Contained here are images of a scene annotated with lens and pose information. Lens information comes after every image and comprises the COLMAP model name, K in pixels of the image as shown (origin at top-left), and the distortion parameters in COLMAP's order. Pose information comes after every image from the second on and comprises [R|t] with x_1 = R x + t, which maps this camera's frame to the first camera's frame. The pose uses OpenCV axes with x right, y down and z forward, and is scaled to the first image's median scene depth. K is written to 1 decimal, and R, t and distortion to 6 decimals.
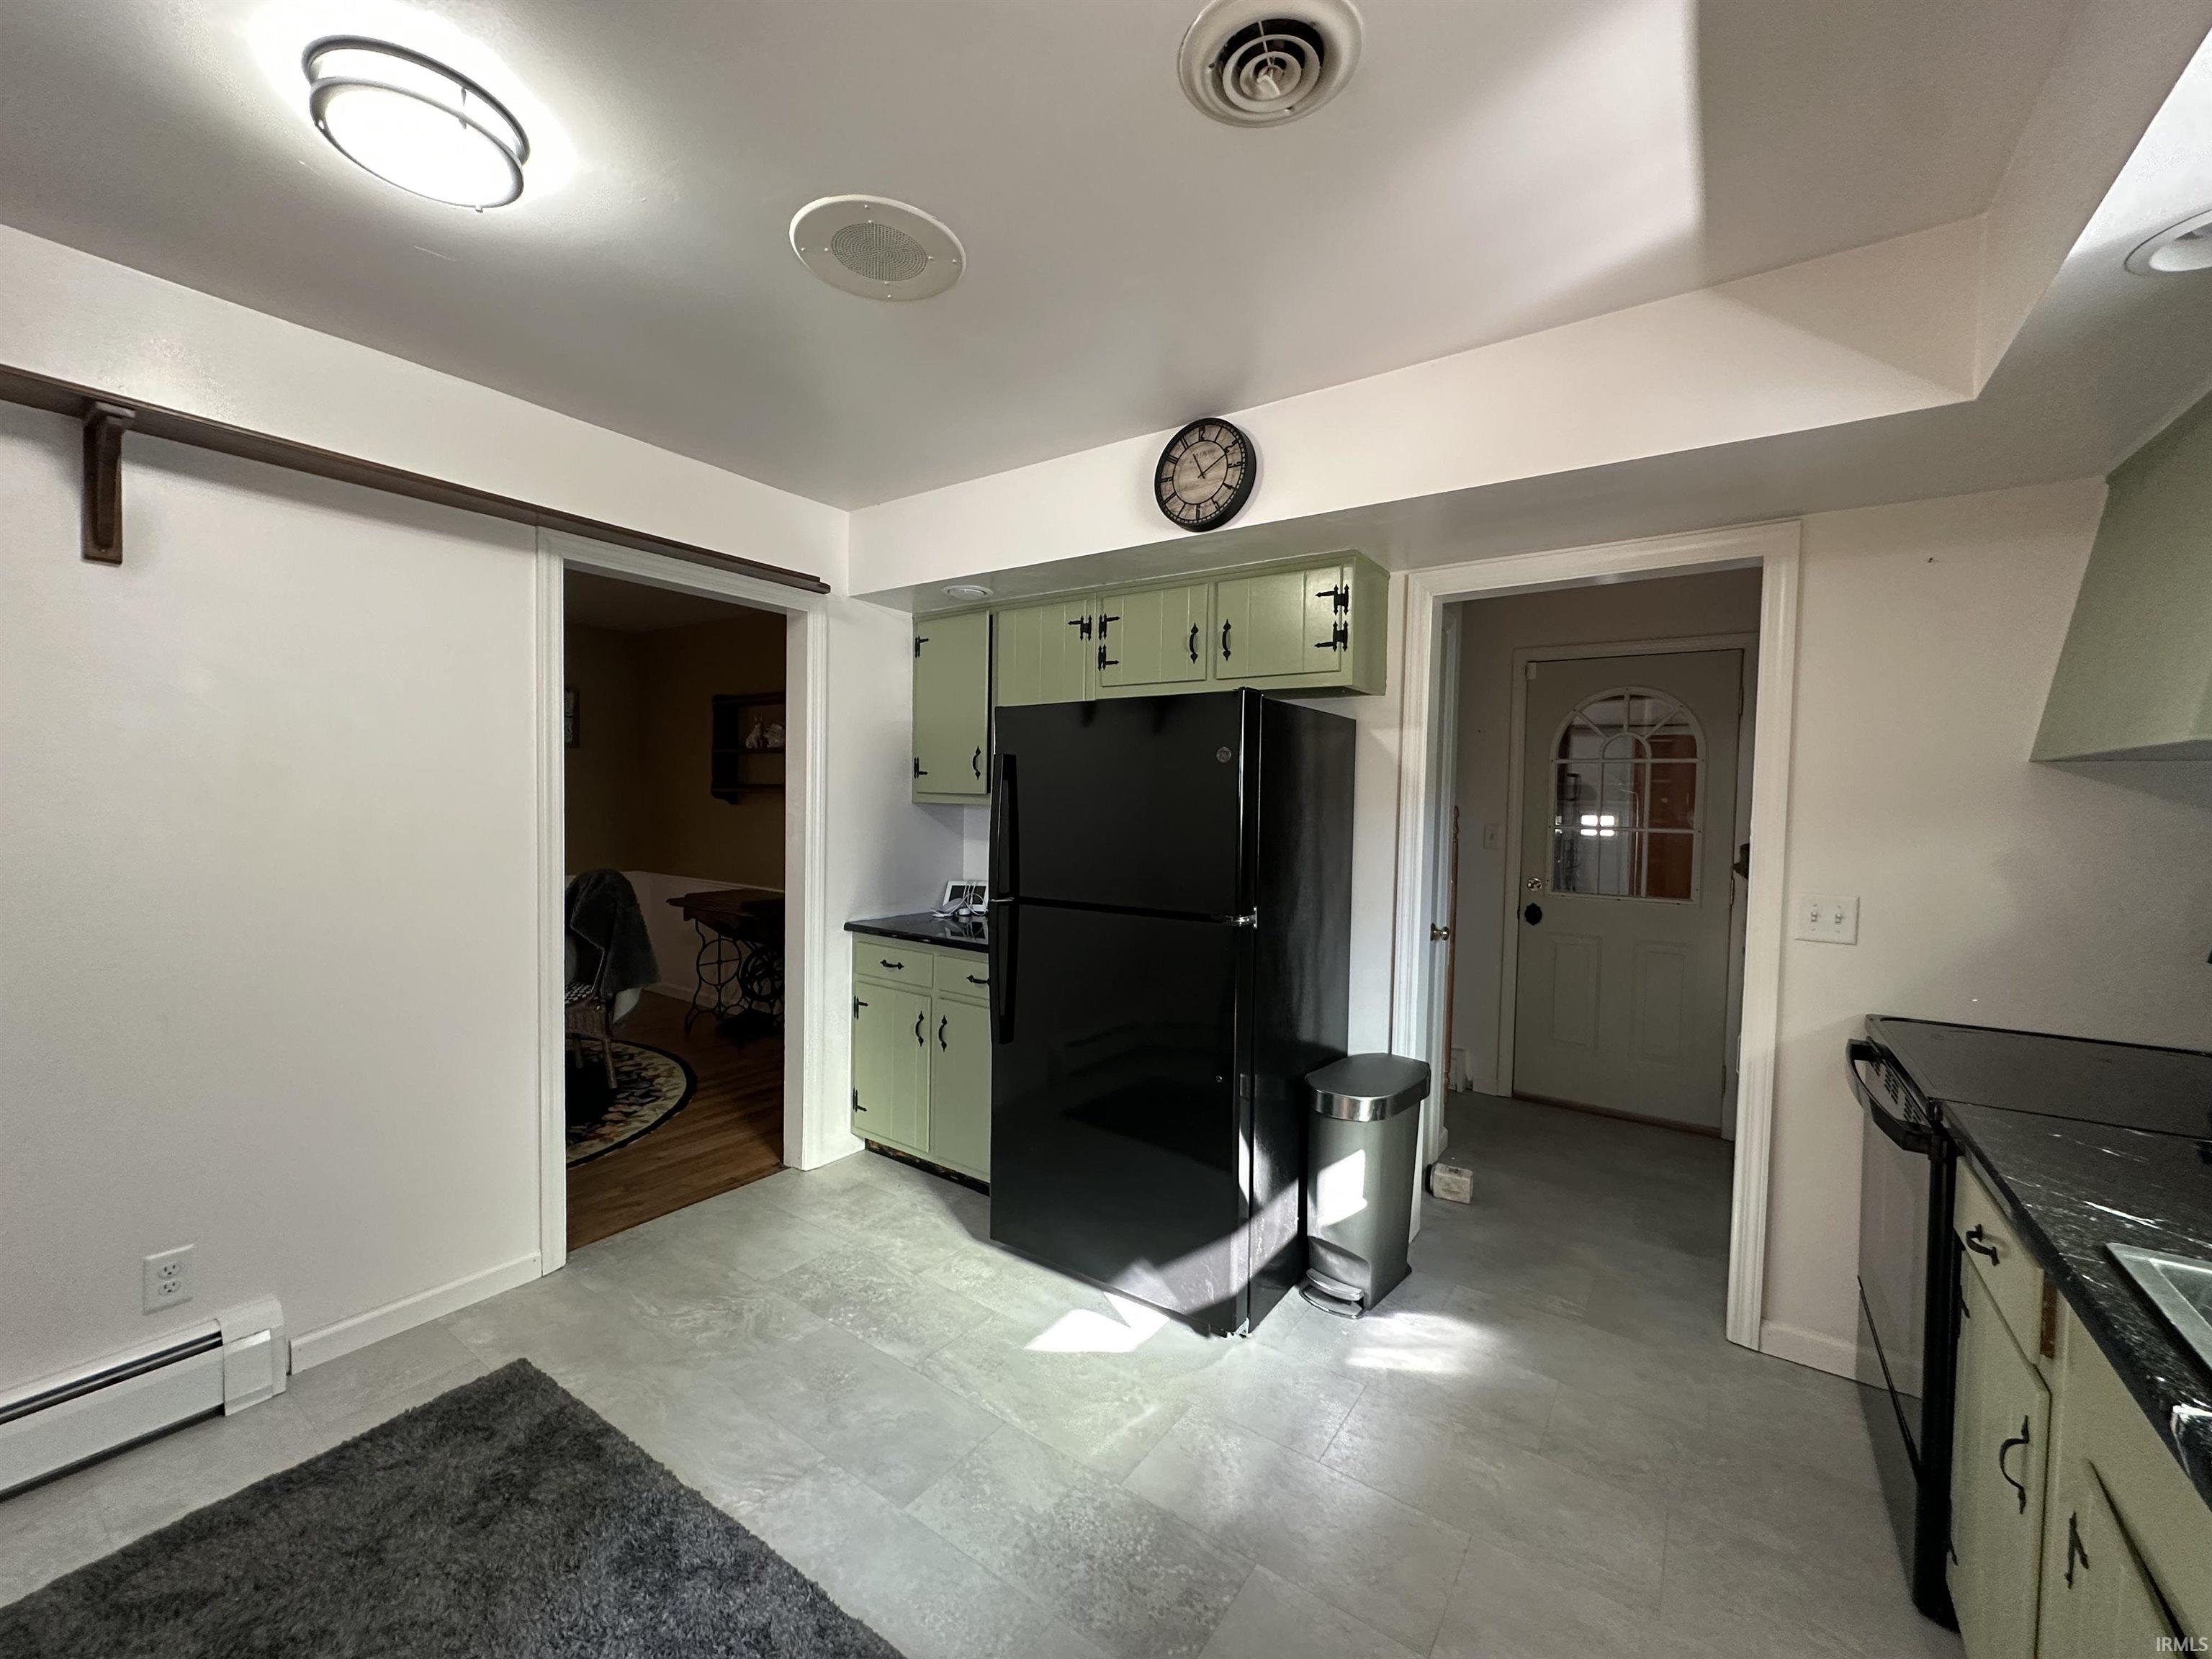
lens RADIAL K [[869.4, 0, 1106.0], [0, 869.4, 829.5], [0, 0, 1]] dist [-0.001448, -0.000141]
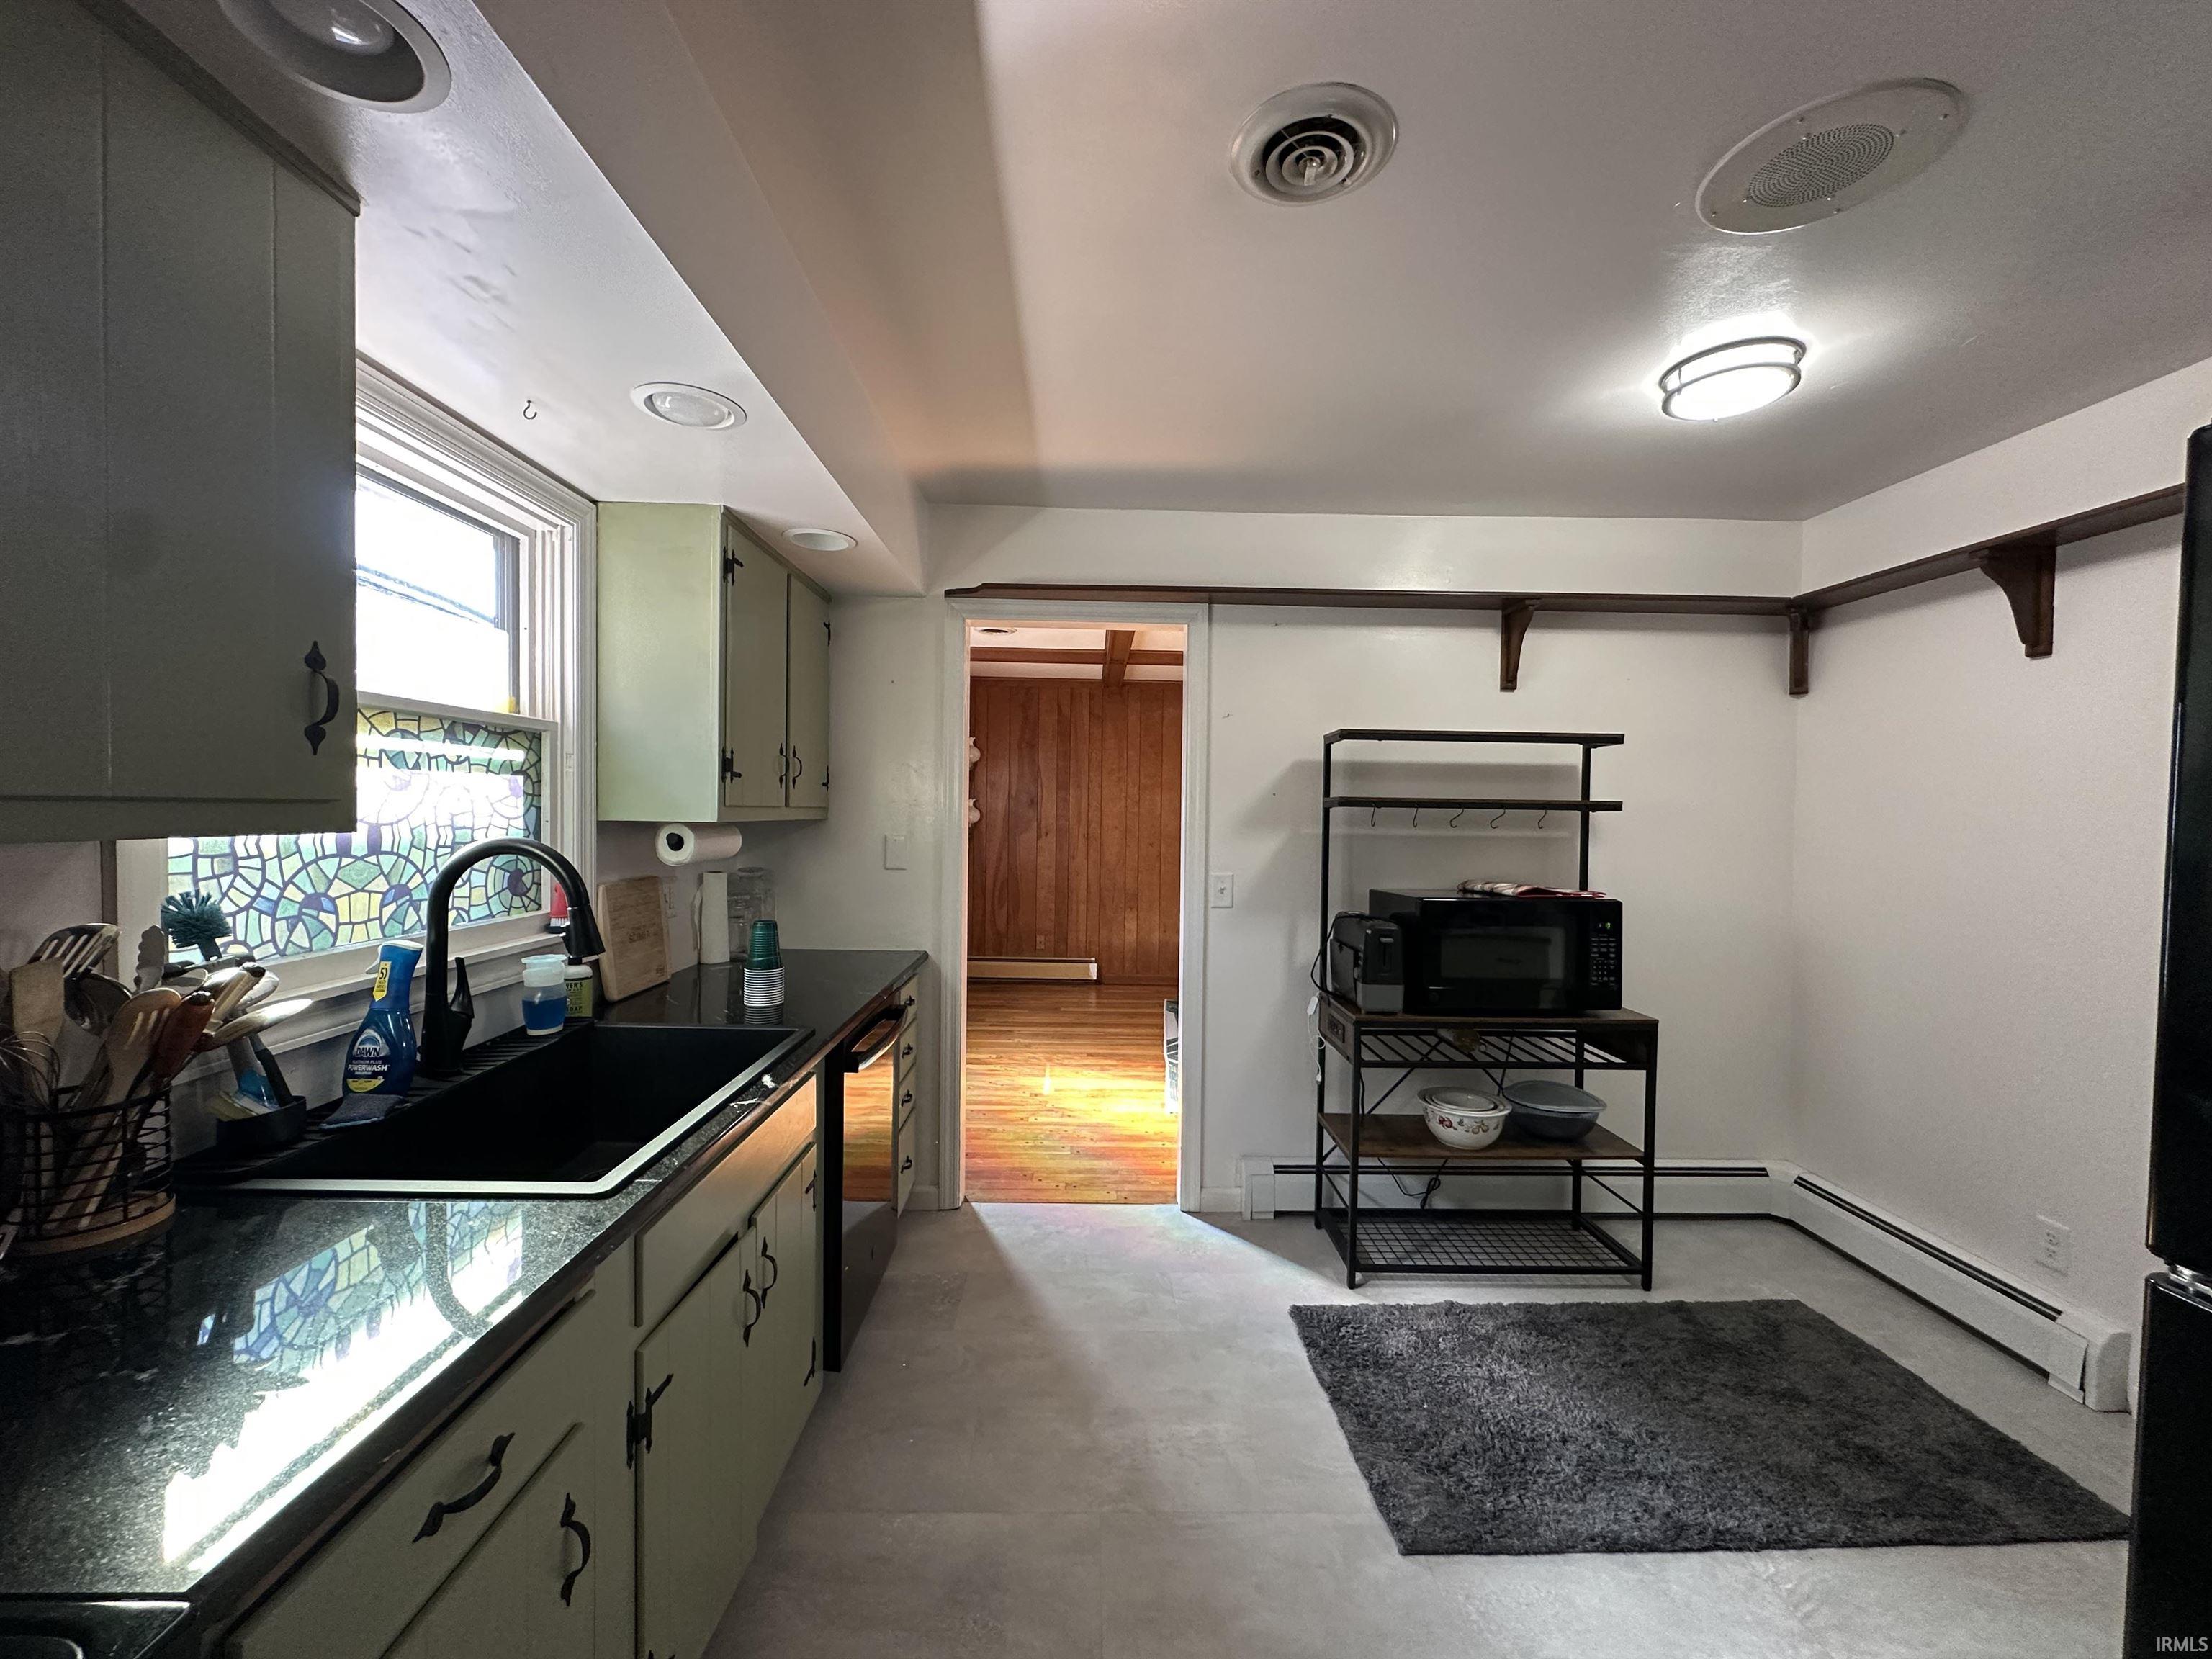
lens RADIAL K [[886.1, 0, 1097.3], [0, 886.1, 834.6], [0, 0, 1]] dist [0.000417, 0.000111]
pose [[-0.817780, -0.015194, -0.575331, 0.541562], [-0.049298, 0.997827, 0.043720, -0.024205], [0.573416, 0.064116, -0.816751, 0.940832]]
